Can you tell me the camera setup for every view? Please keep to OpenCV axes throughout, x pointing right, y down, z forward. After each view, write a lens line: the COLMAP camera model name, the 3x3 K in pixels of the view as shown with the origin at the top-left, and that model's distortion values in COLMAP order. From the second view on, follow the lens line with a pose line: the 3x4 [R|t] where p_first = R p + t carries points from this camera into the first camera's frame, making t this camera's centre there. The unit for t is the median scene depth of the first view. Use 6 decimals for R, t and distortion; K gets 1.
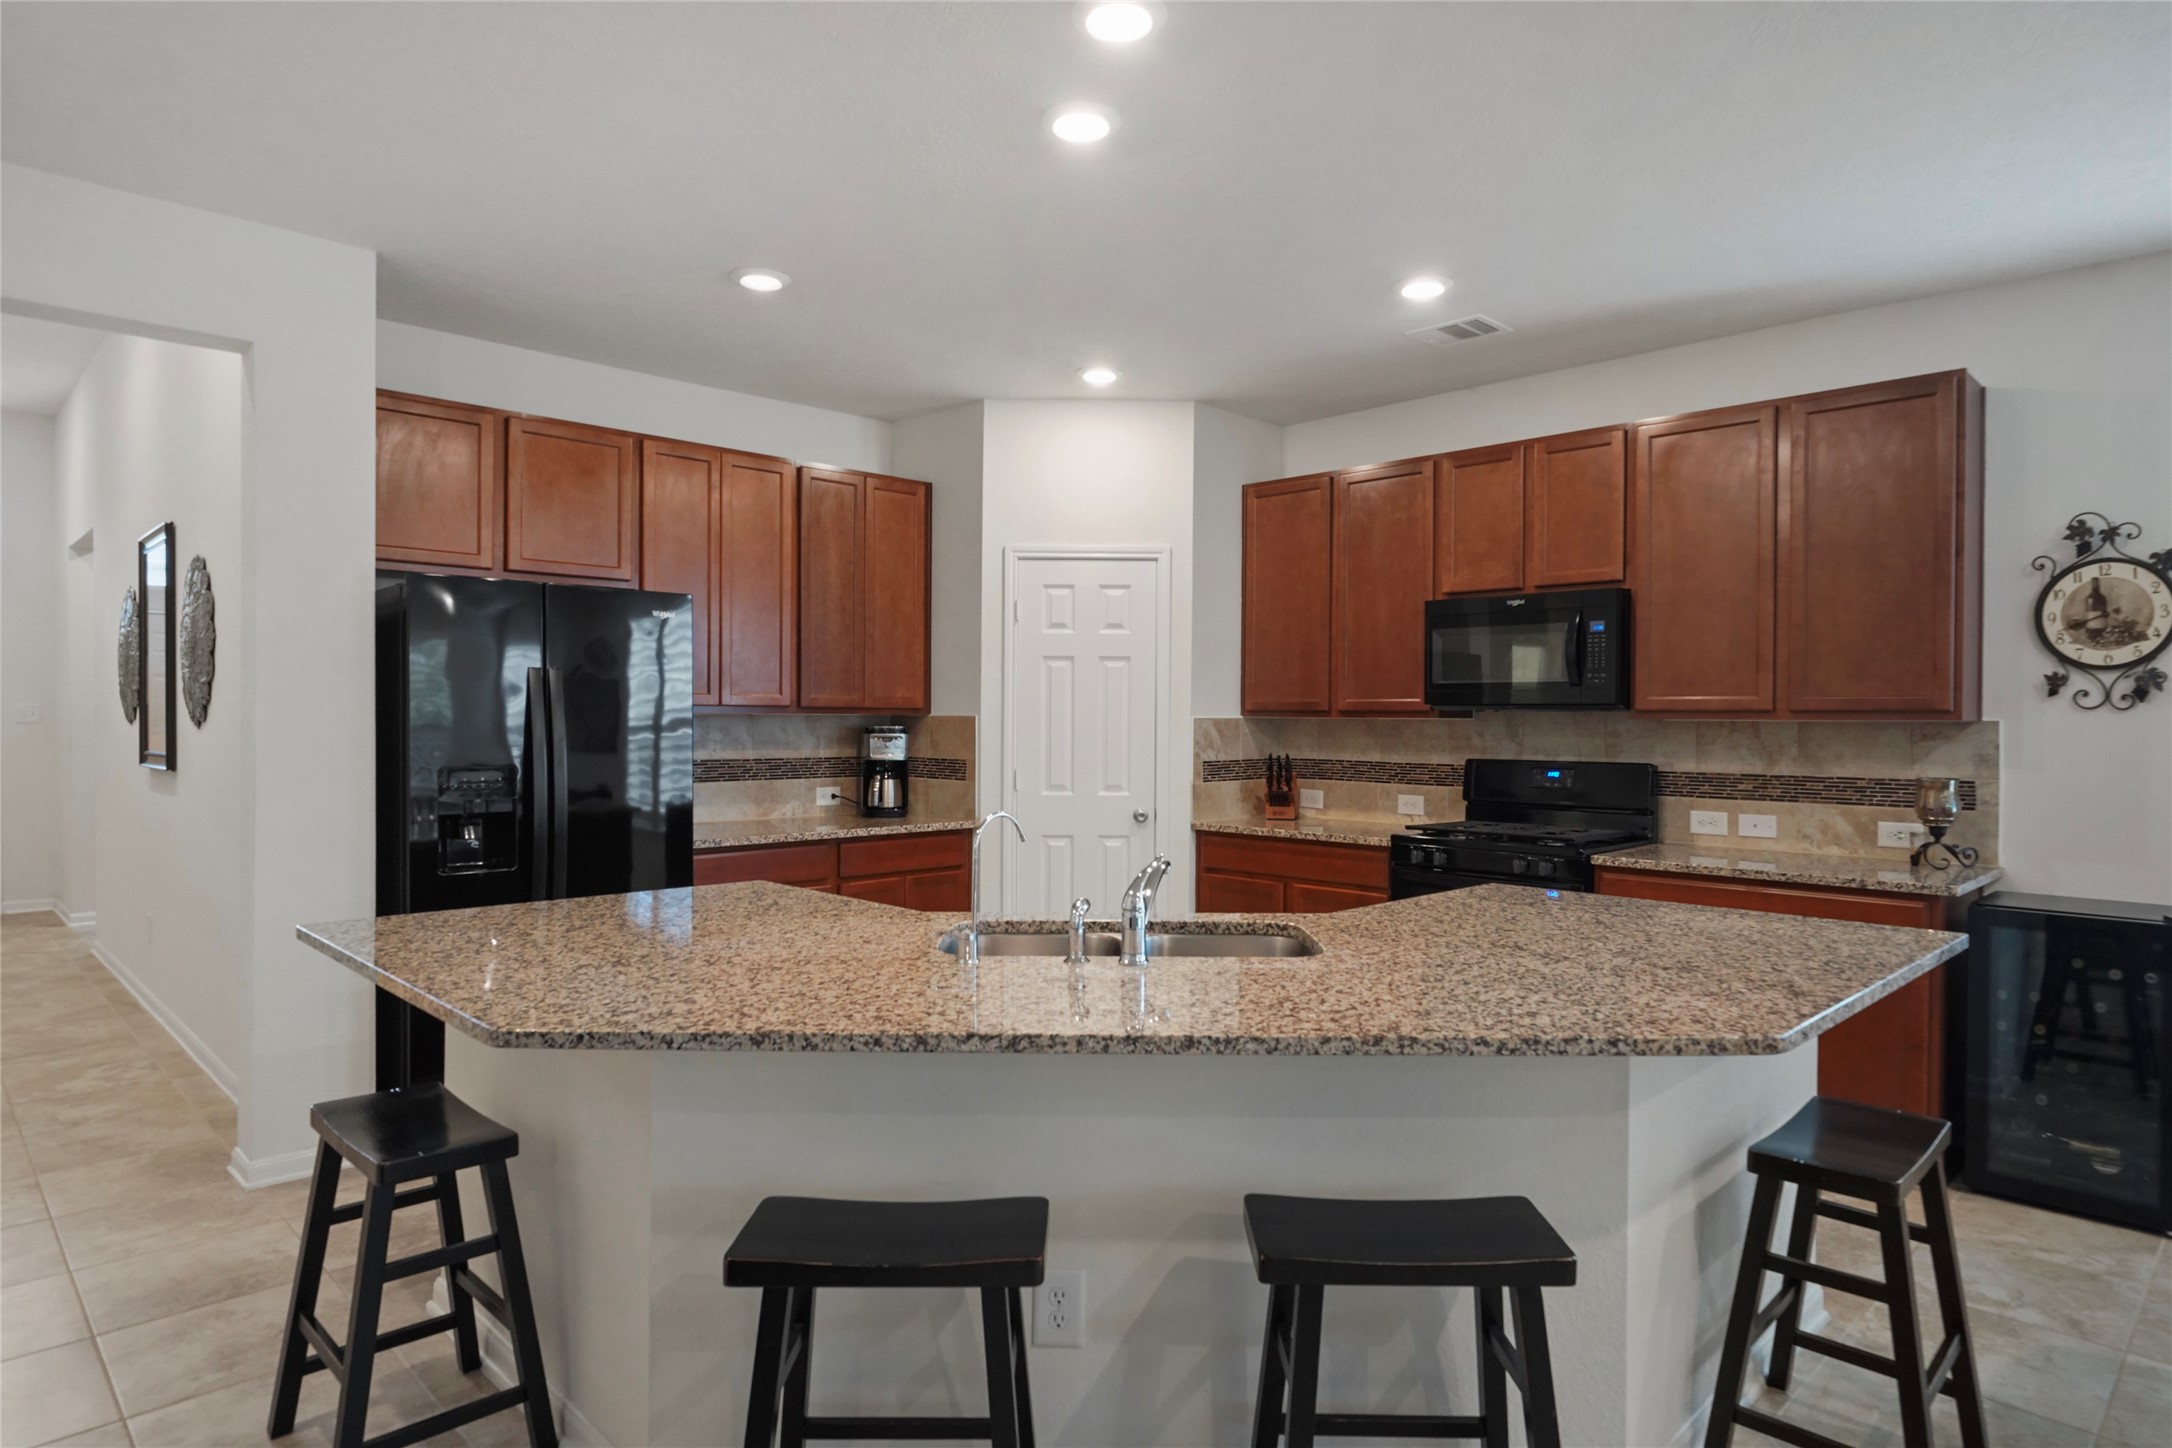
lens RADIAL K [[1227.9, 0, 1098.2], [0, 1227.9, 727.9], [0, 0, 1]] dist [-0.003970, 0.002315]
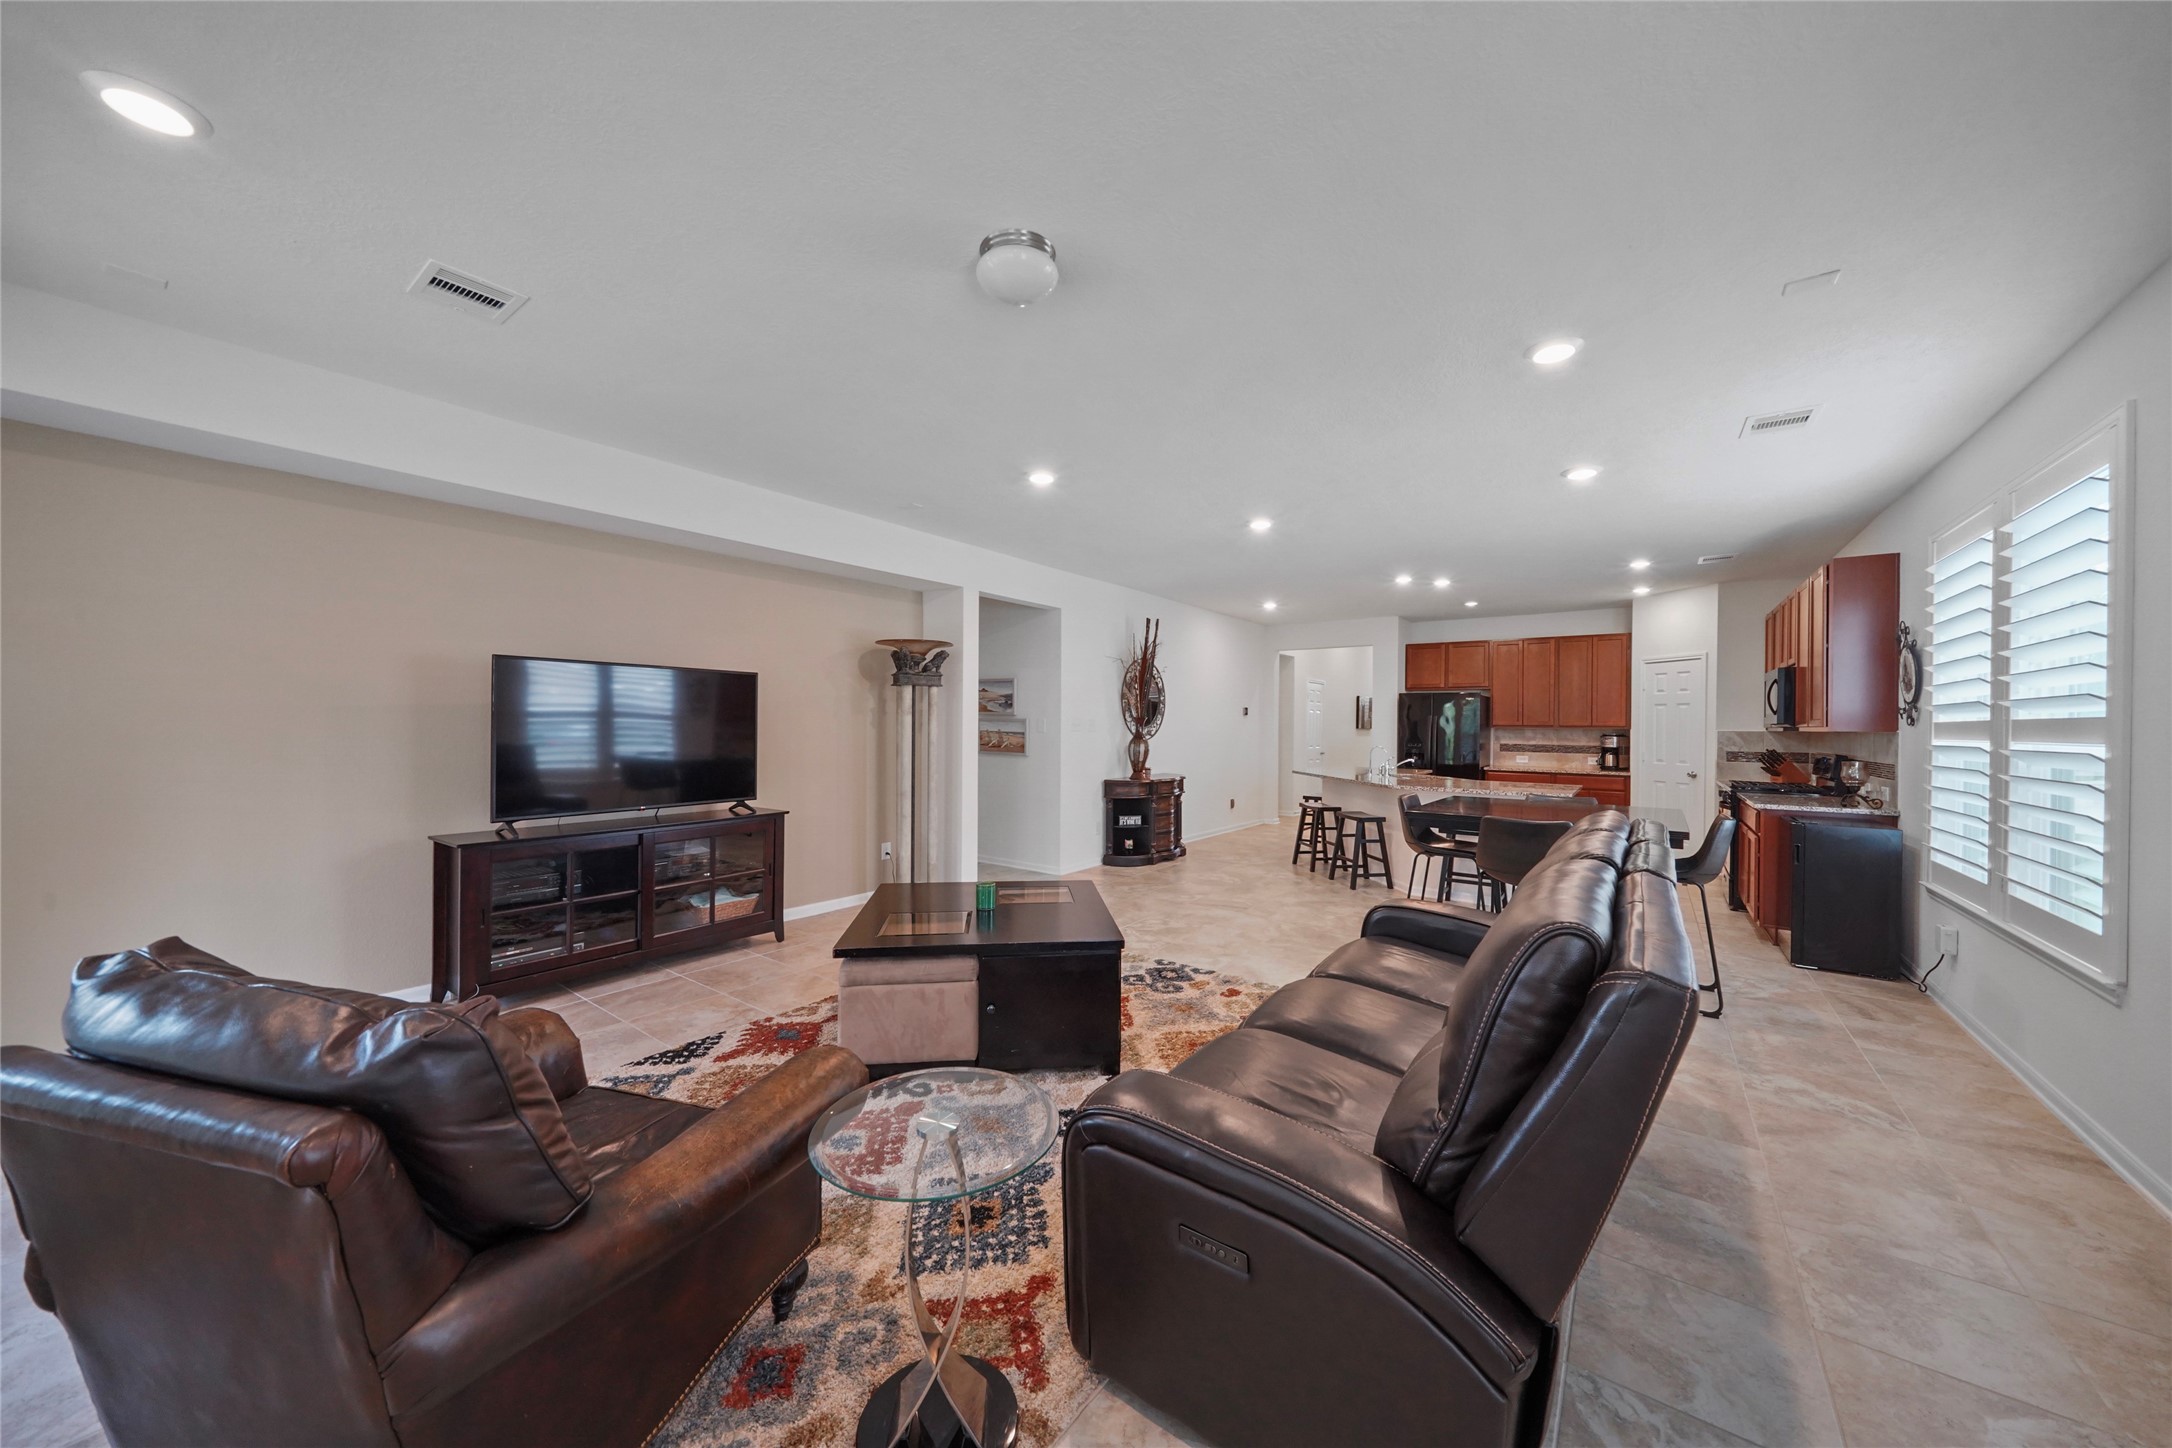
lens RADIAL K [[744.9, 0, 1099.3], [0, 744.9, 724.0], [0, 0, 1]] dist [-0.006677, 0.000013]
pose [[0.156689, -0.004137, -0.987639, 1.311418], [-0.018395, 0.999806, -0.007106, 0.010118], [0.987477, 0.019281, 0.156583, -0.289102]]
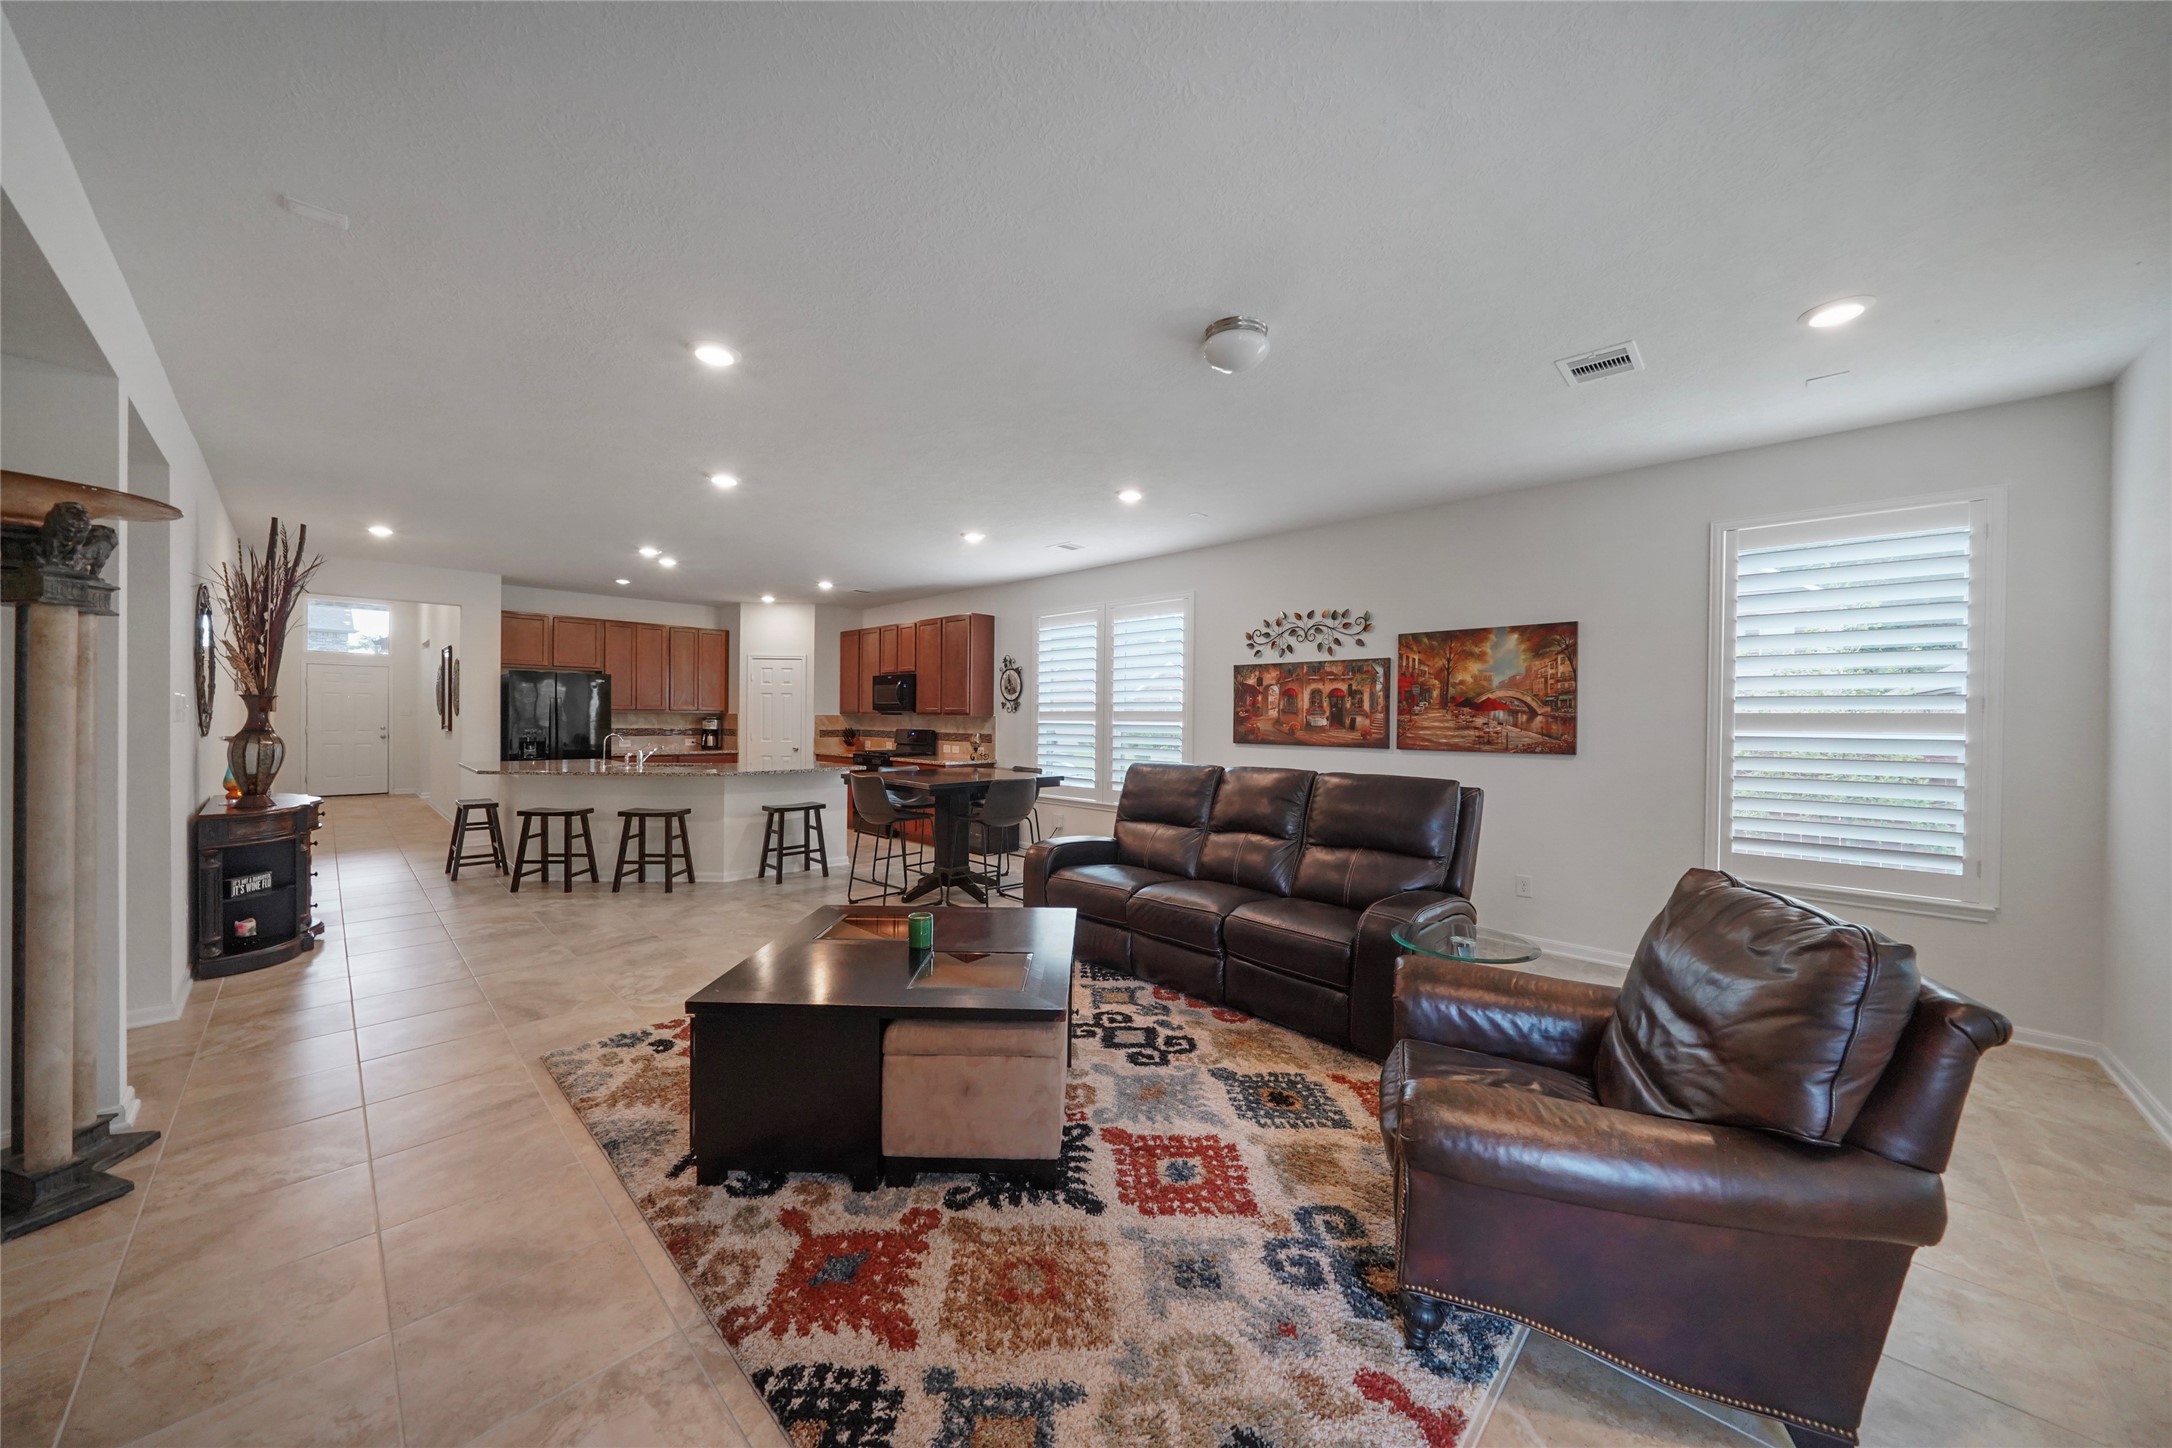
lens RADIAL K [[736.8, 0, 1086.0], [0, 736.8, 724.0], [0, 0, 1]] dist [-0.005915, -0.000030]
pose [[0.999805, 0.004943, 0.019132, 0.751558], [-0.004935, 0.999988, -0.000469, 0.012331], [-0.019134, 0.000375, 0.999817, -0.804733]]
